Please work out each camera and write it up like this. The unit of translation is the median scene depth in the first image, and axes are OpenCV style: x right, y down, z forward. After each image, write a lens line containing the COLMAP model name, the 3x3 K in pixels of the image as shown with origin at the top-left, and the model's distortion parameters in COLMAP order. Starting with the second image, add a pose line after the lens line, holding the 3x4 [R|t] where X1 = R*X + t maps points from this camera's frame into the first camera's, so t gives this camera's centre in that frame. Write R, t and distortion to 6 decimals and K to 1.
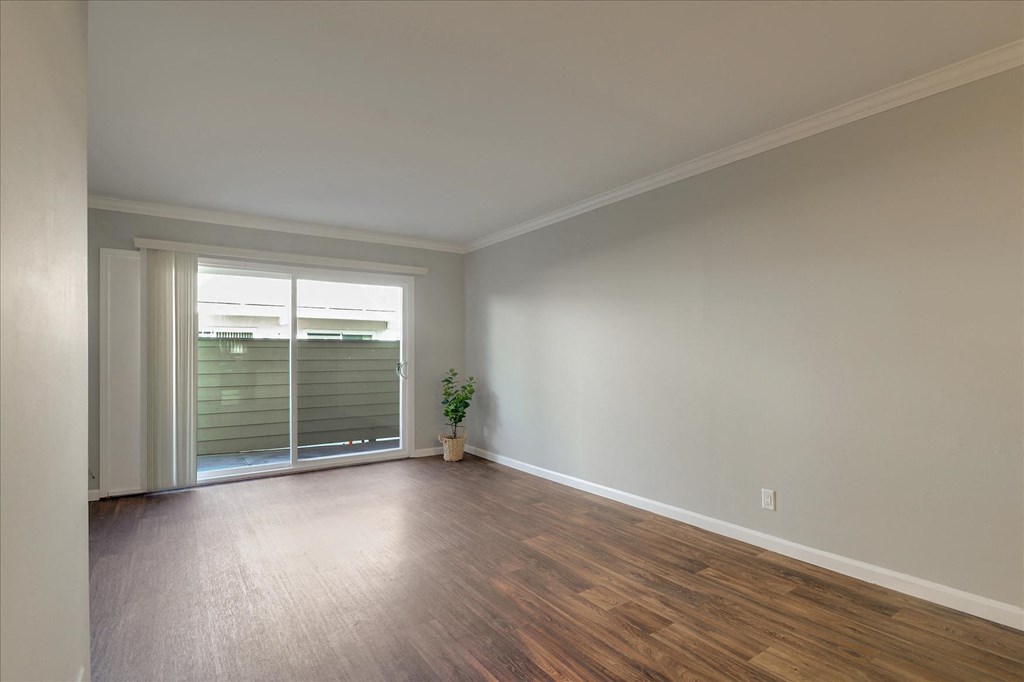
lens RADIAL K [[491.5, 0, 511.2], [0, 491.5, 353.8], [0, 0, 1]] dist [-0.008765, -0.001277]
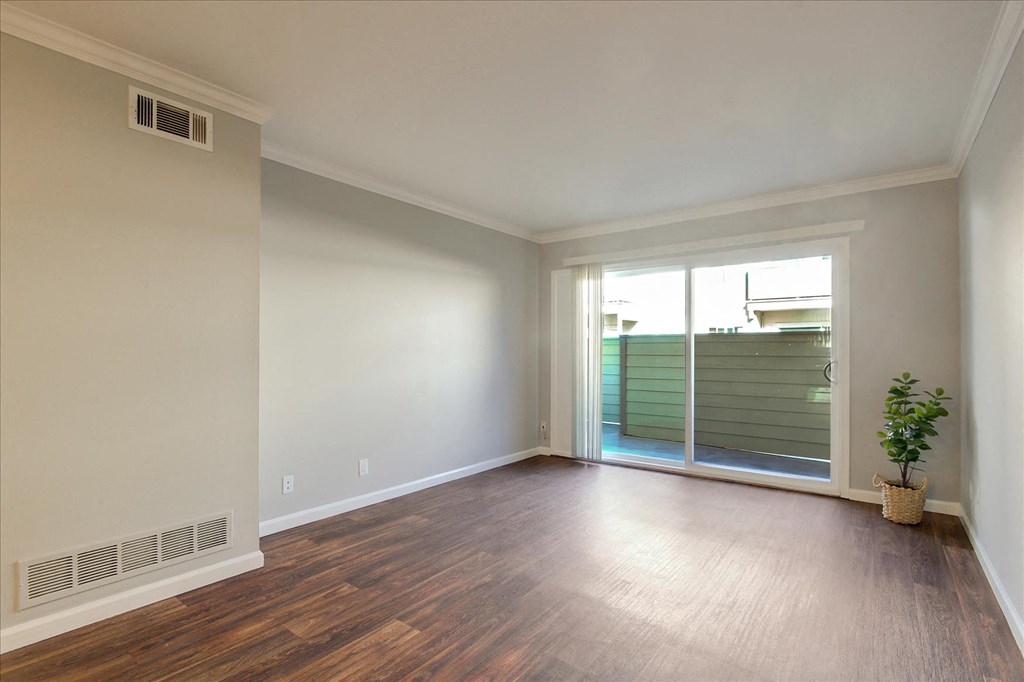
lens RADIAL K [[491.5, 0, 529.7], [0, 491.5, 357.3], [0, 0, 1]] dist [-0.008765, -0.001277]
pose [[0.336433, 0.016243, -0.941567, 0.533553], [-0.008893, 0.999861, 0.014071, 0.011496], [0.941665, 0.003639, 0.336531, 0.626514]]
